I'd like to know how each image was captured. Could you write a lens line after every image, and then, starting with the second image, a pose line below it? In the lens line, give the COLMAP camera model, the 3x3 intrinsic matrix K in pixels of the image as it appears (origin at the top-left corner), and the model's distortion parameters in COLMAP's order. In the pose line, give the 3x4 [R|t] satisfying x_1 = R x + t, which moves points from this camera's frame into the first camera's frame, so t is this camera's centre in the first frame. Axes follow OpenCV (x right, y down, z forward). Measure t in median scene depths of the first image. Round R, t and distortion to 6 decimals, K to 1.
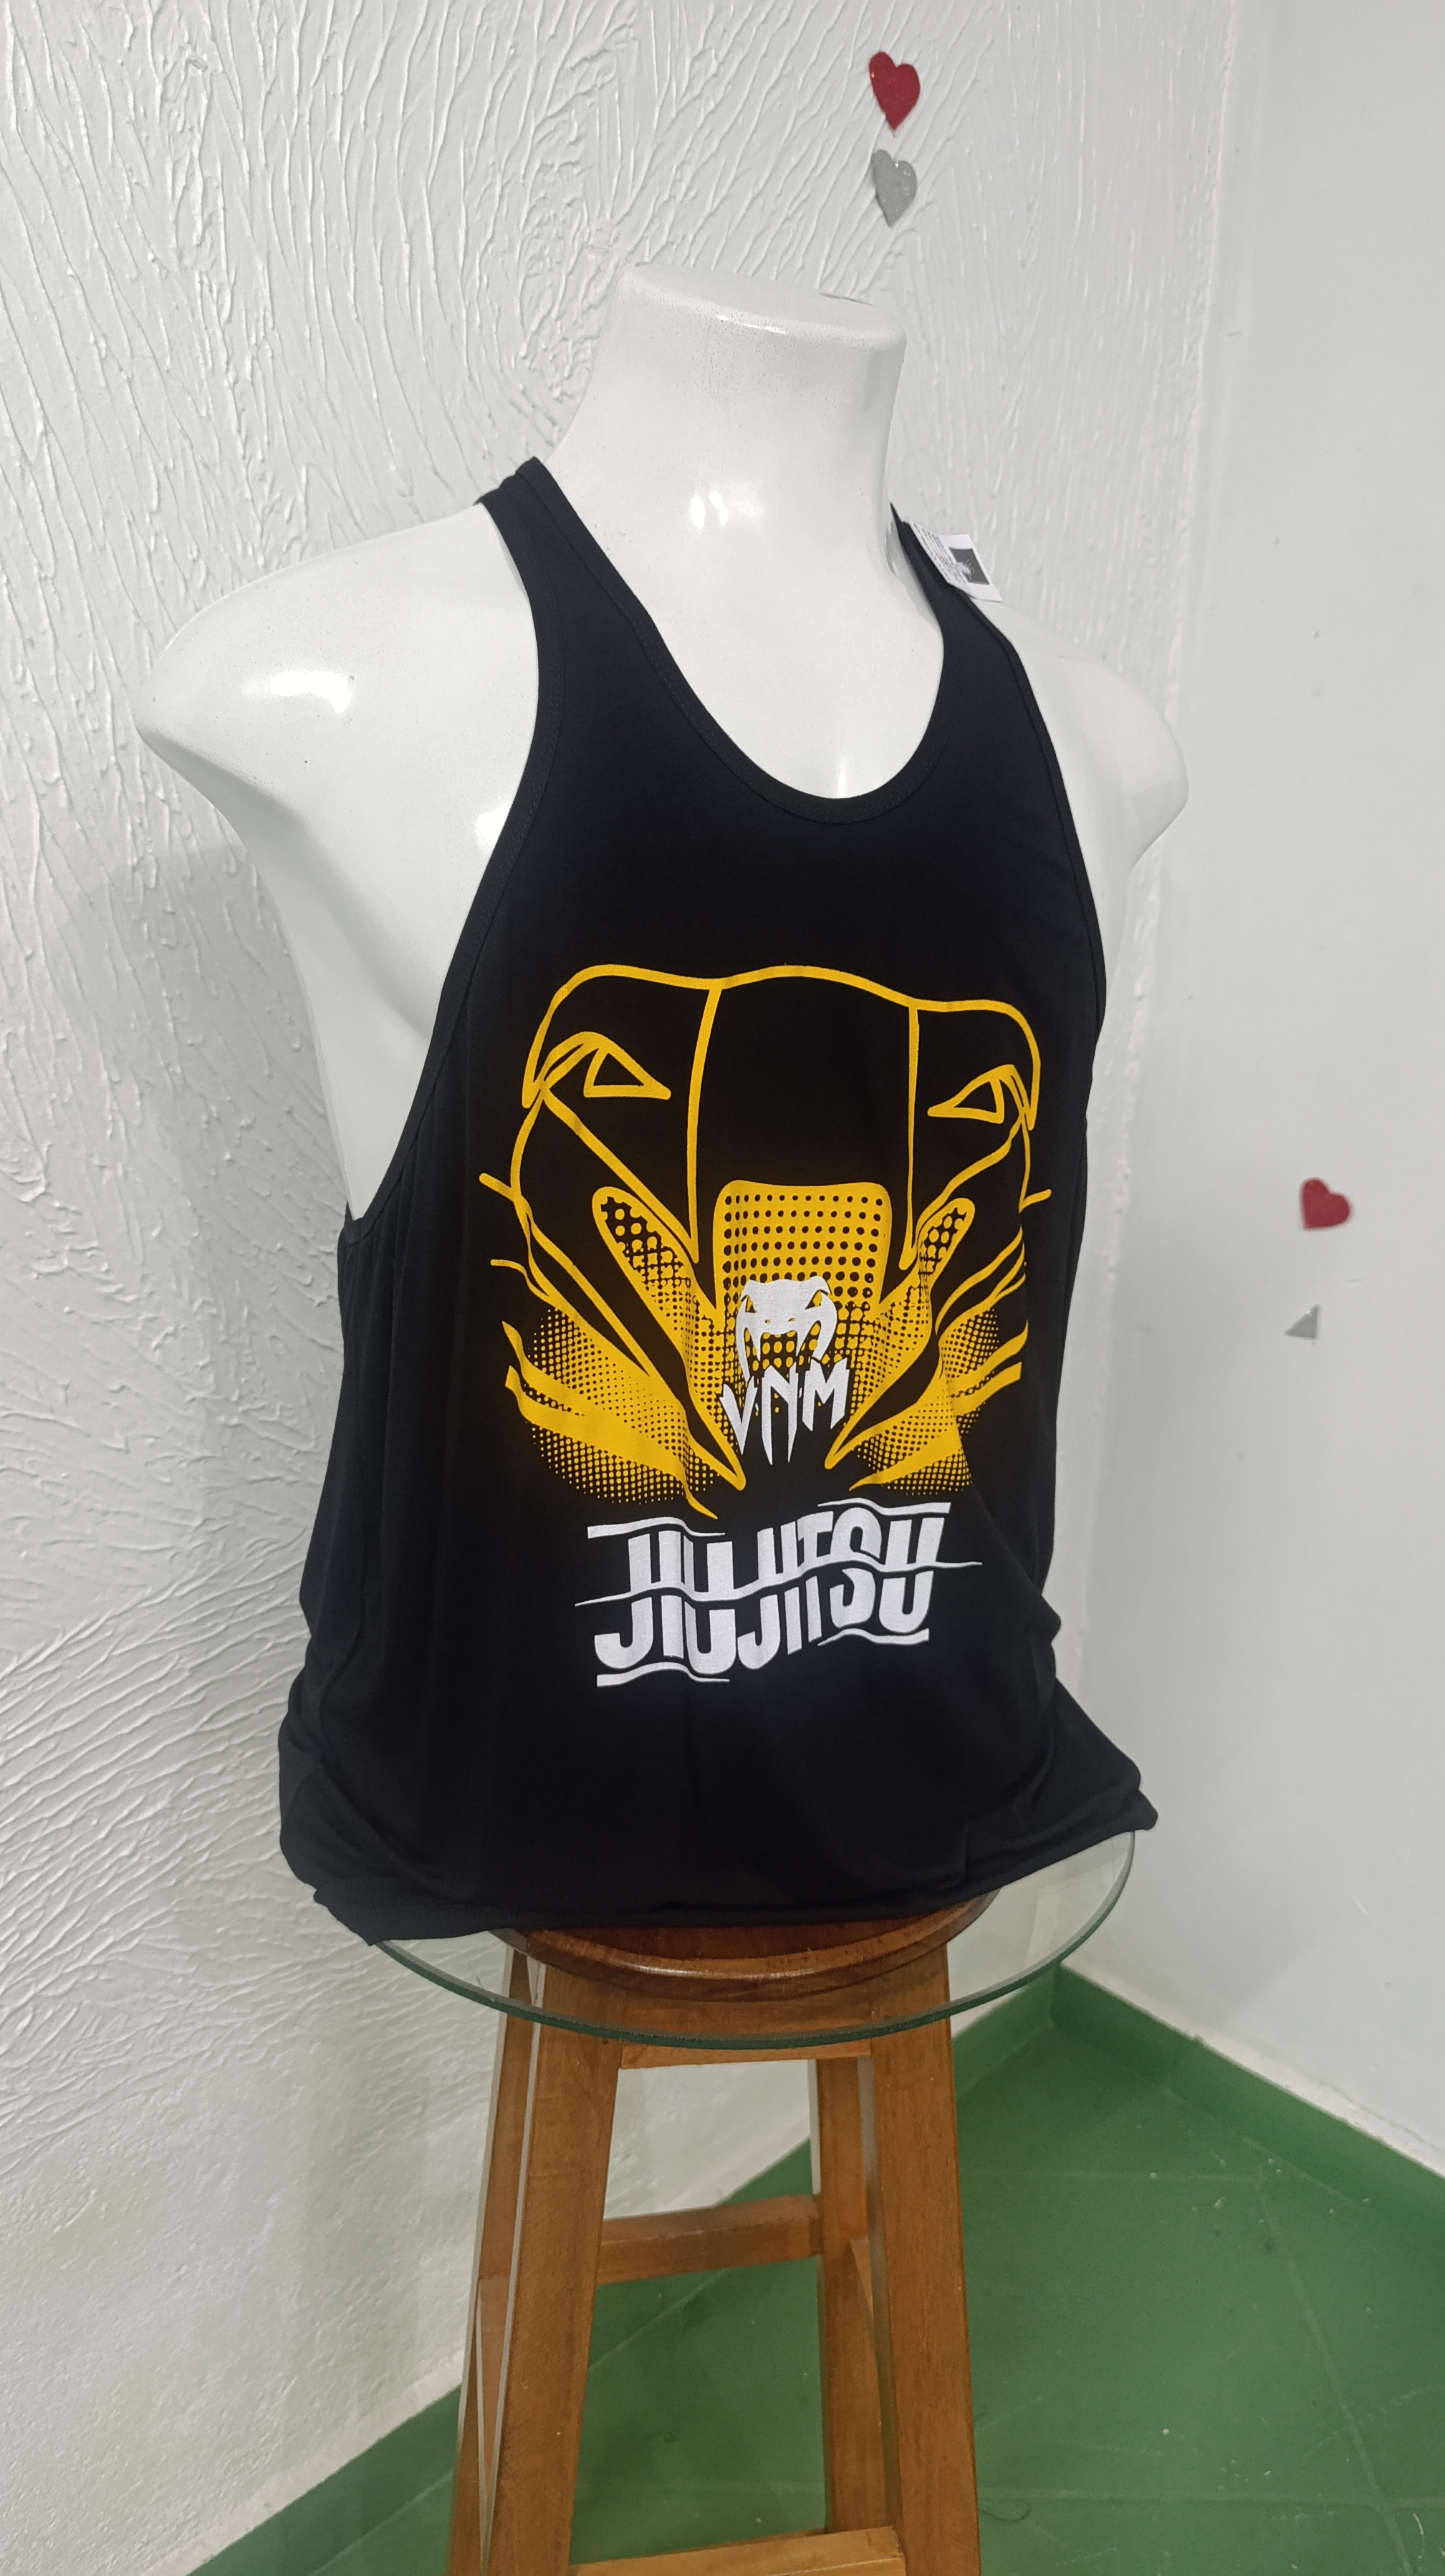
lens RADIAL K [[1863.2, 0, 744.2], [0, 1863.2, 1305.5], [0, 0, 1]] dist [0.011226, -0.036058]
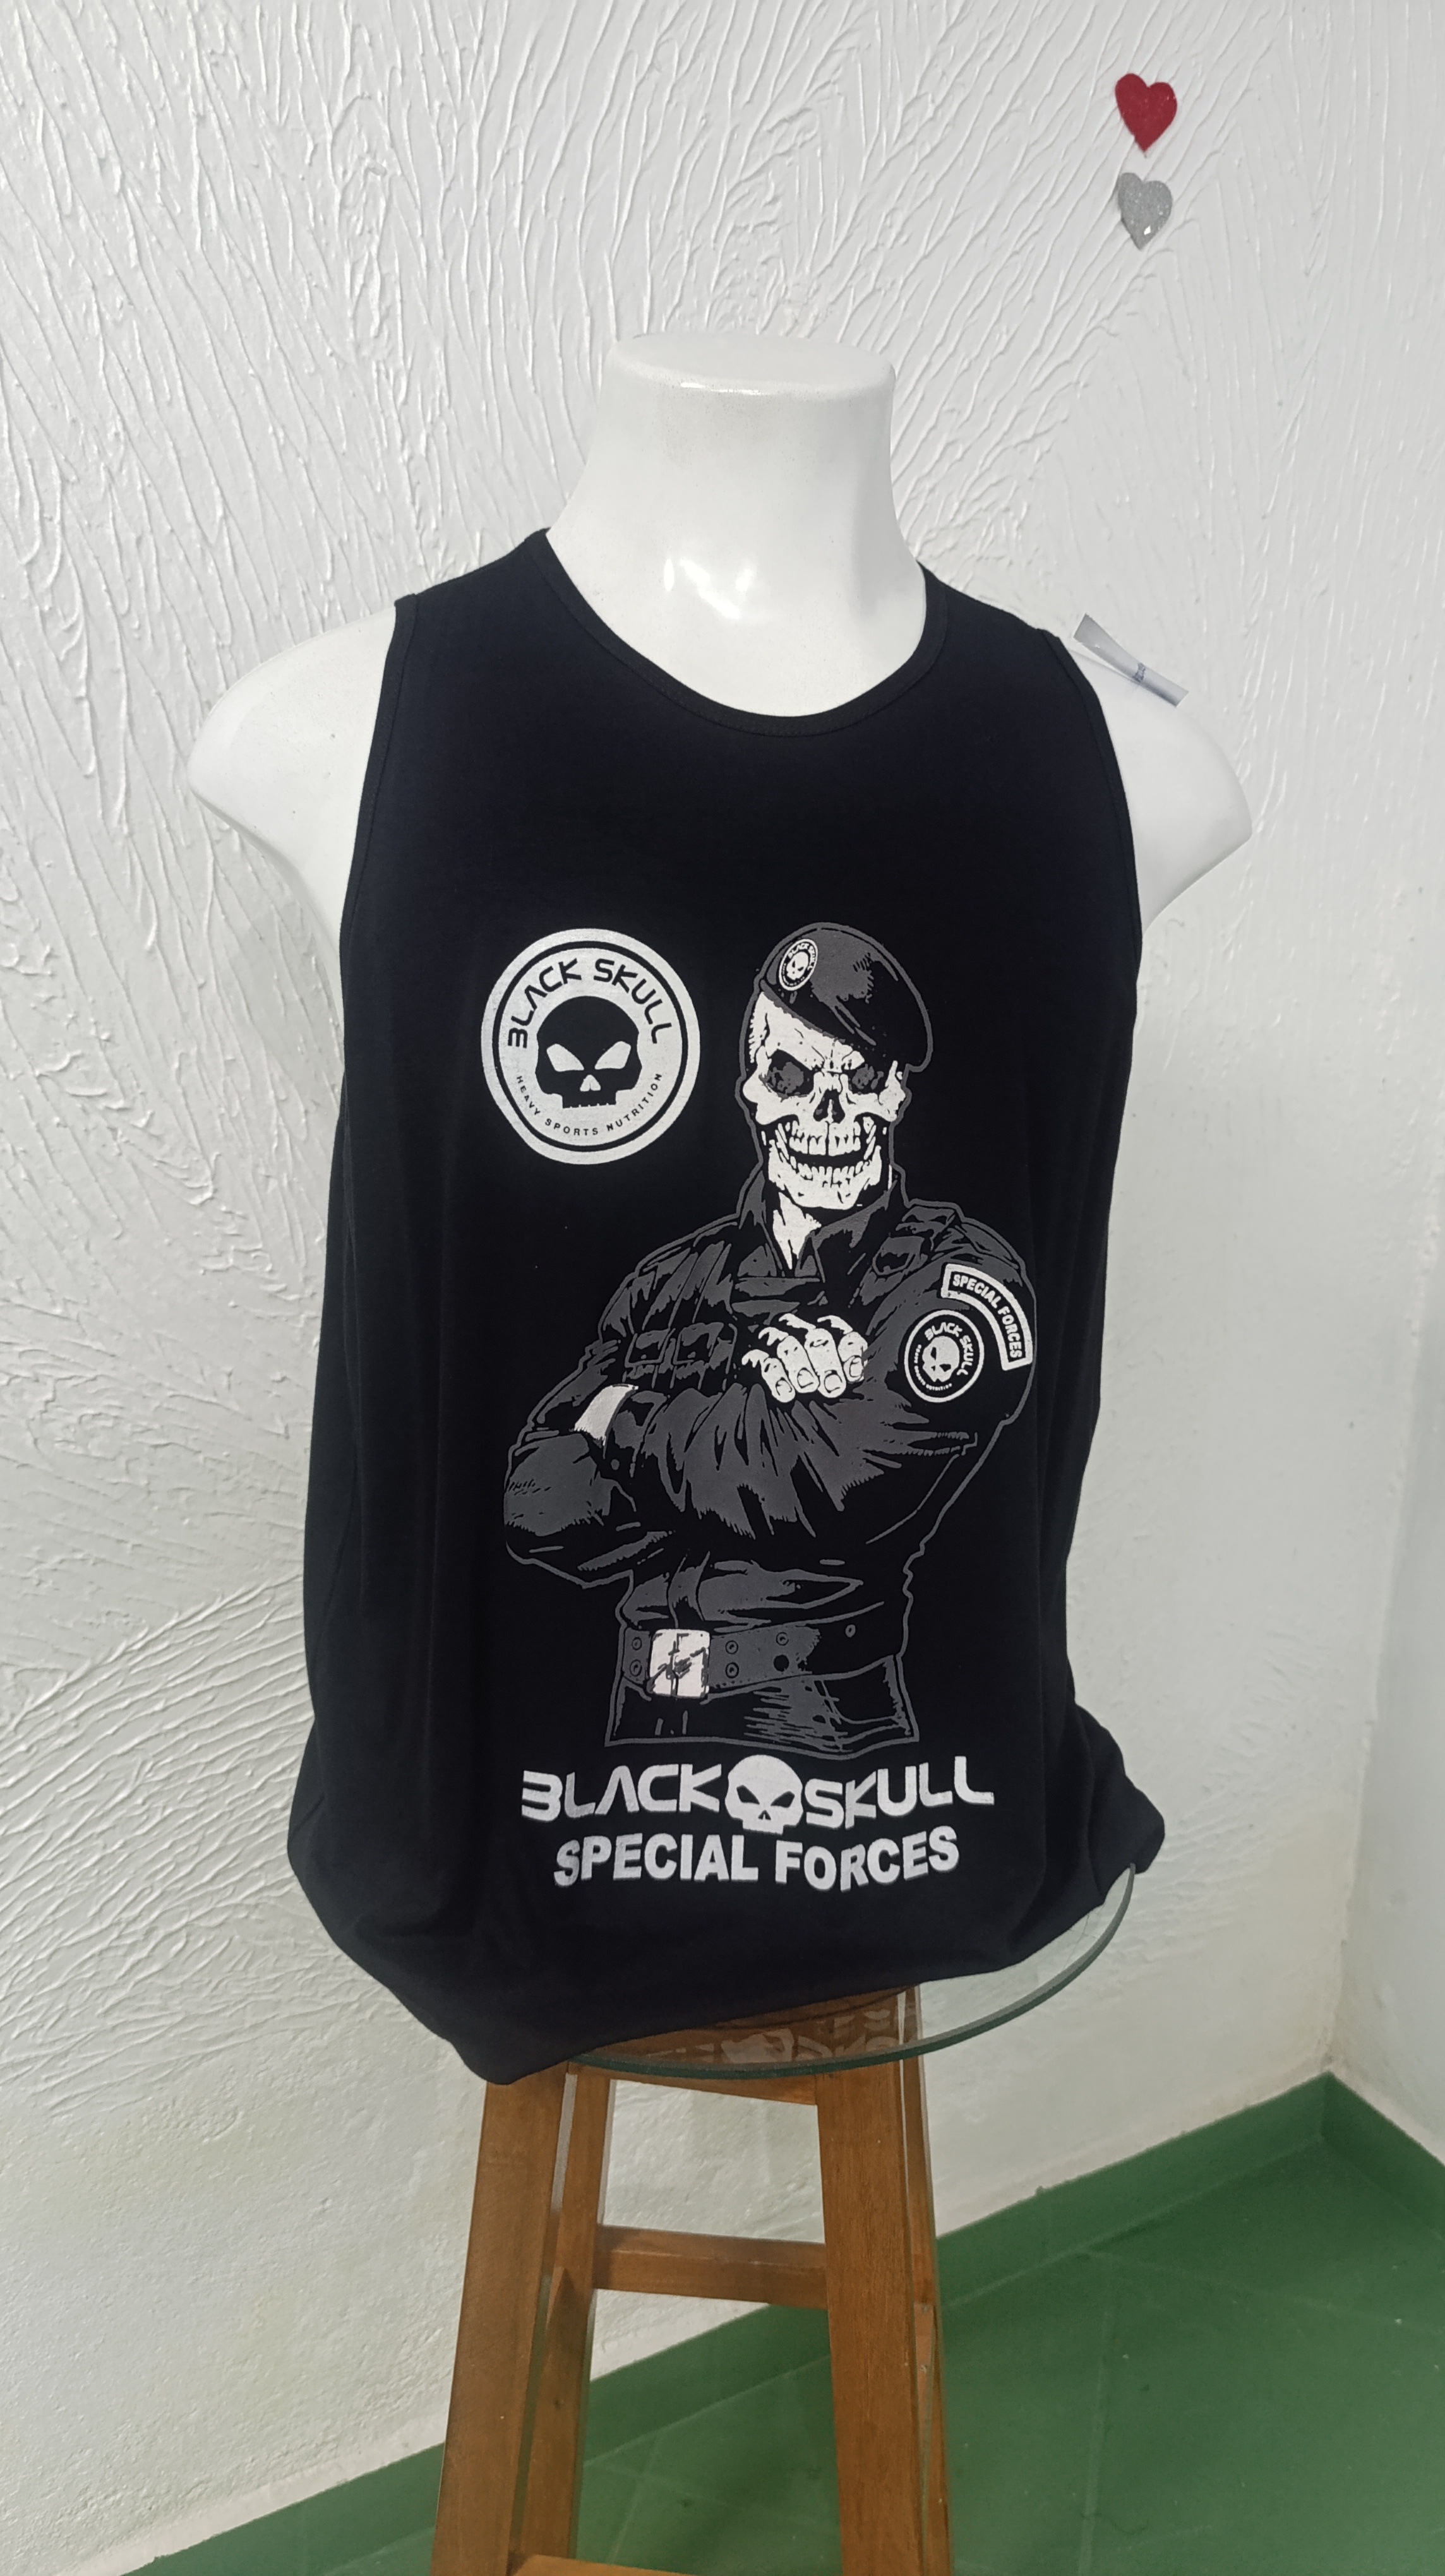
lens RADIAL K [[1863.2, 0, 722.1], [0, 1863.2, 1301.4], [0, 0, 1]] dist [0.011226, -0.036058]
pose [[0.956930, 0.061160, -0.283805, 0.220584], [-0.066088, 0.997783, -0.007812, -0.009566], [0.282698, 0.026231, 0.958850, 0.022610]]
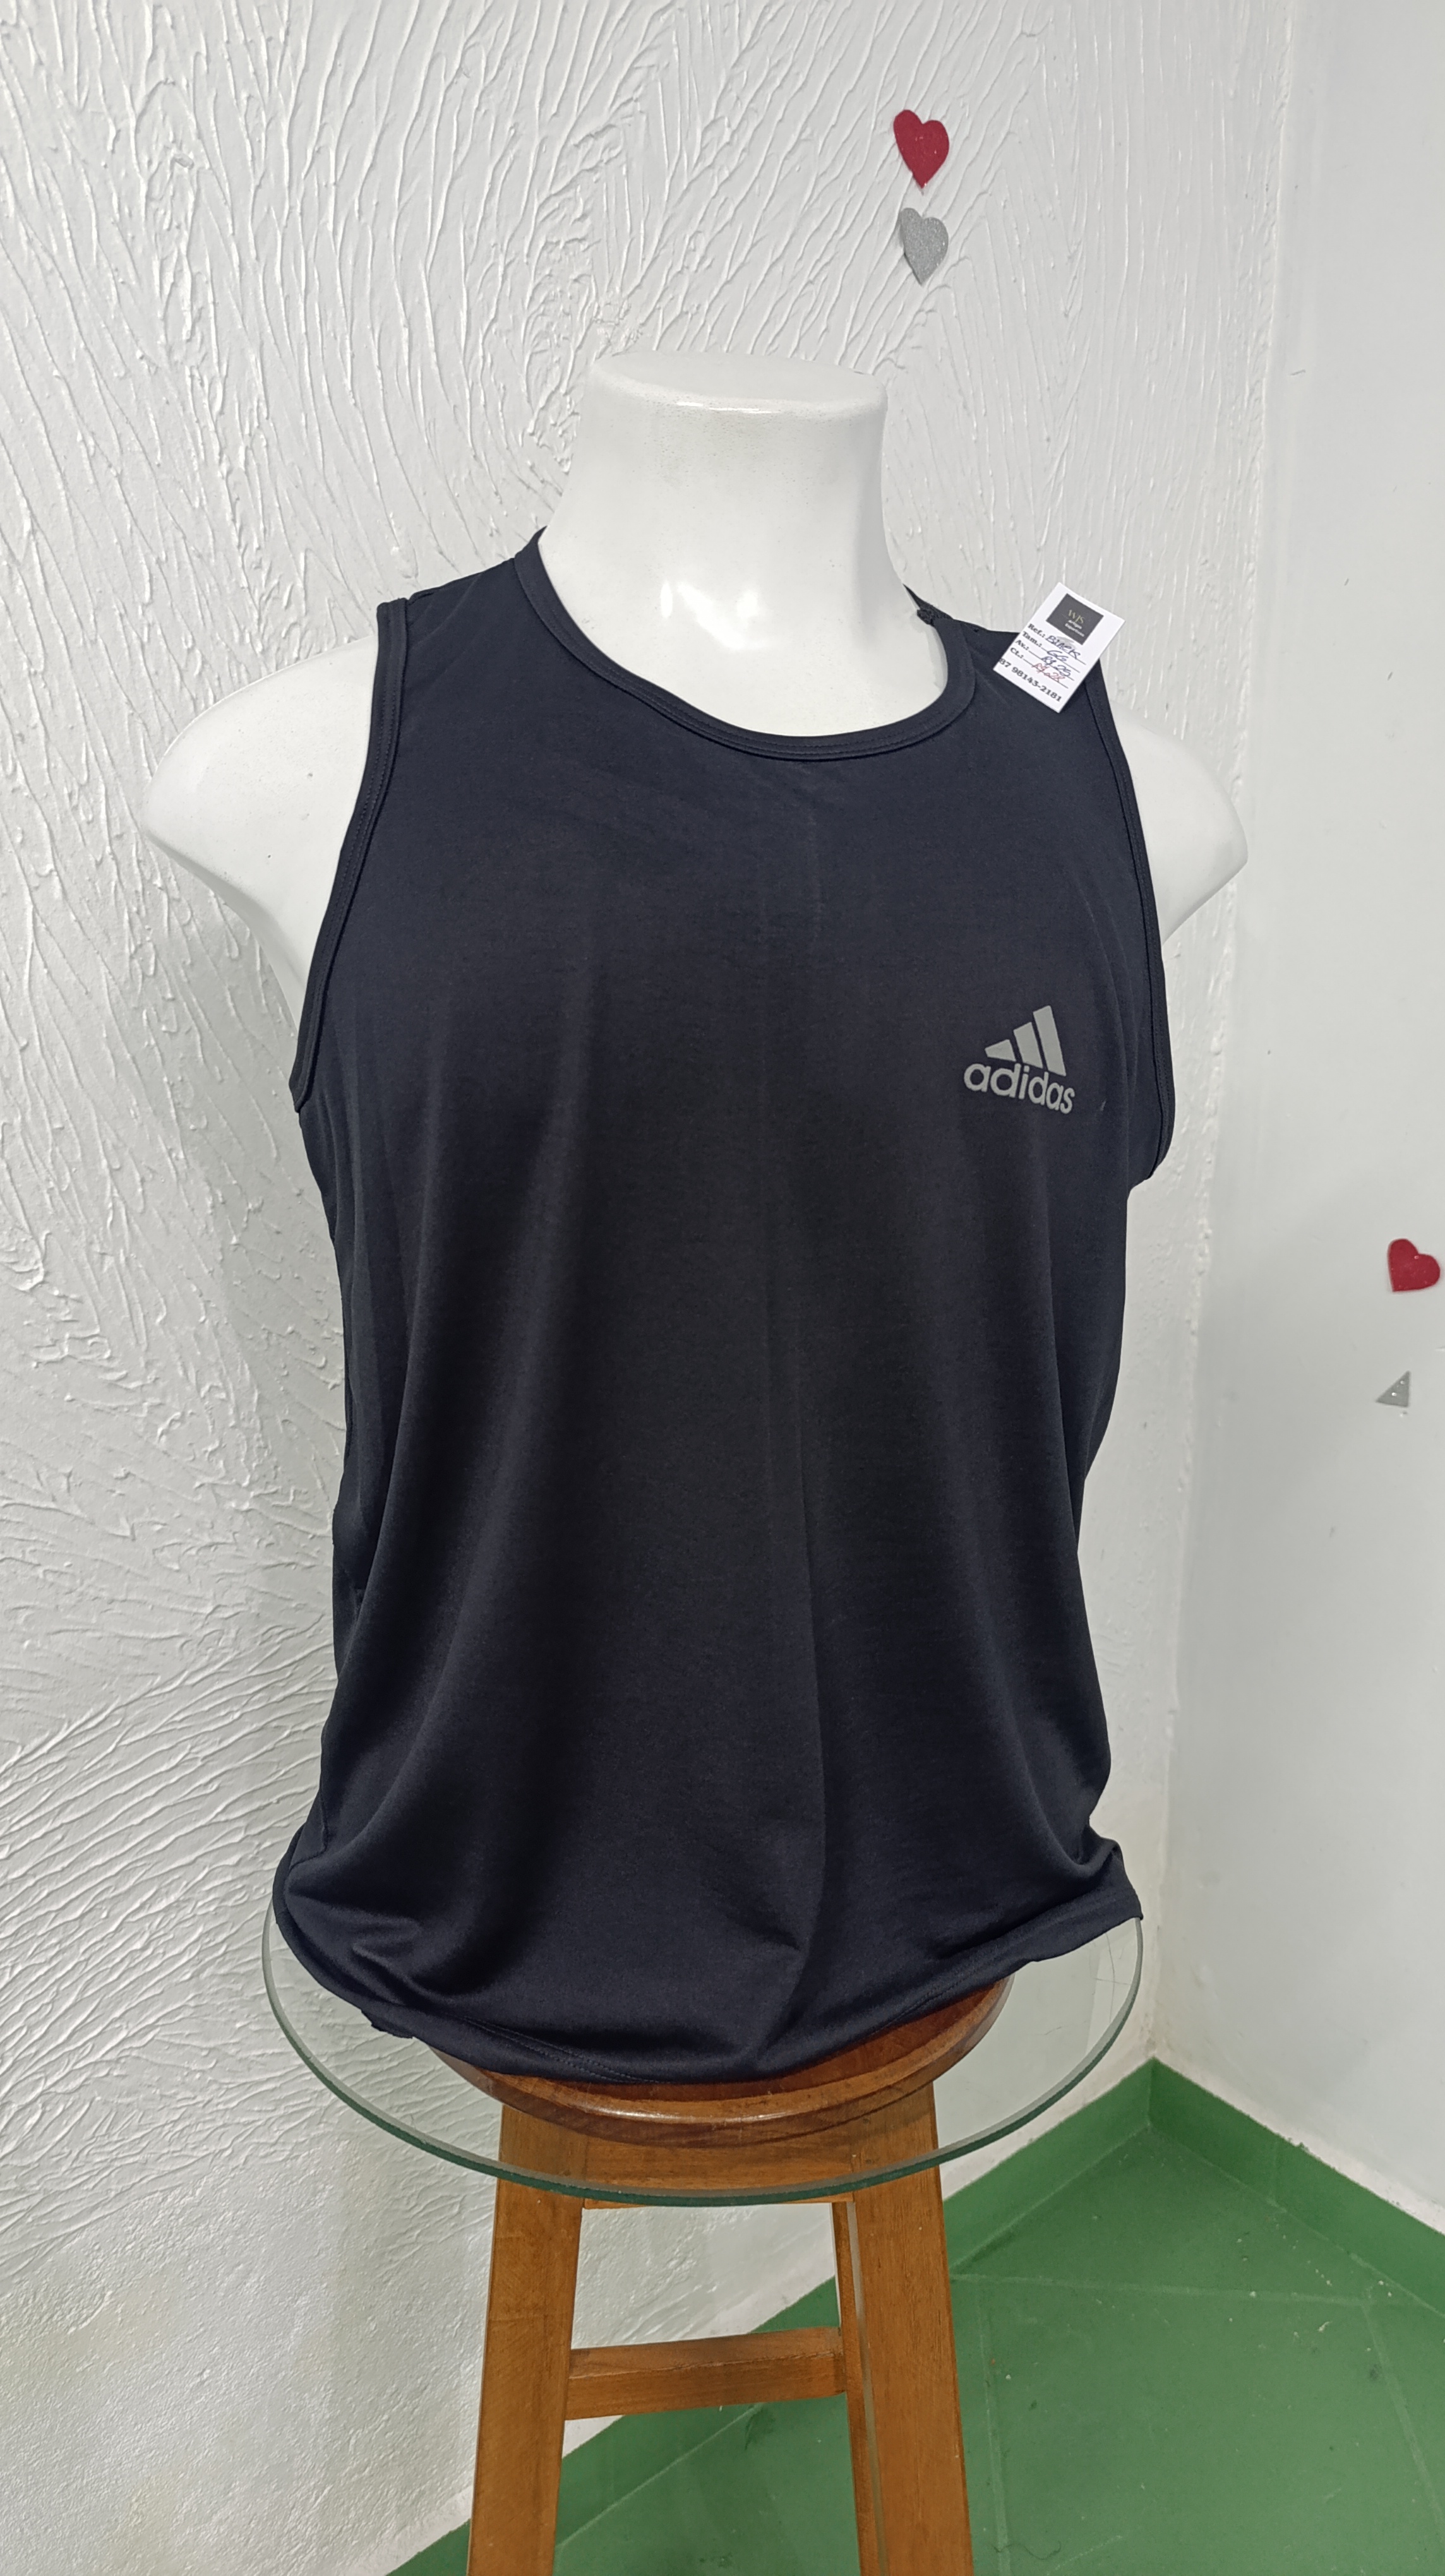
lens RADIAL K [[1863.2, 0, 739.7], [0, 1863.2, 1284.8], [0, 0, 1]] dist [0.011226, -0.036058]
pose [[0.996433, -0.008730, -0.083934, 0.075228], [0.005770, 0.999355, -0.035437, -0.020023], [0.084189, 0.034827, 0.995841, 0.036251]]
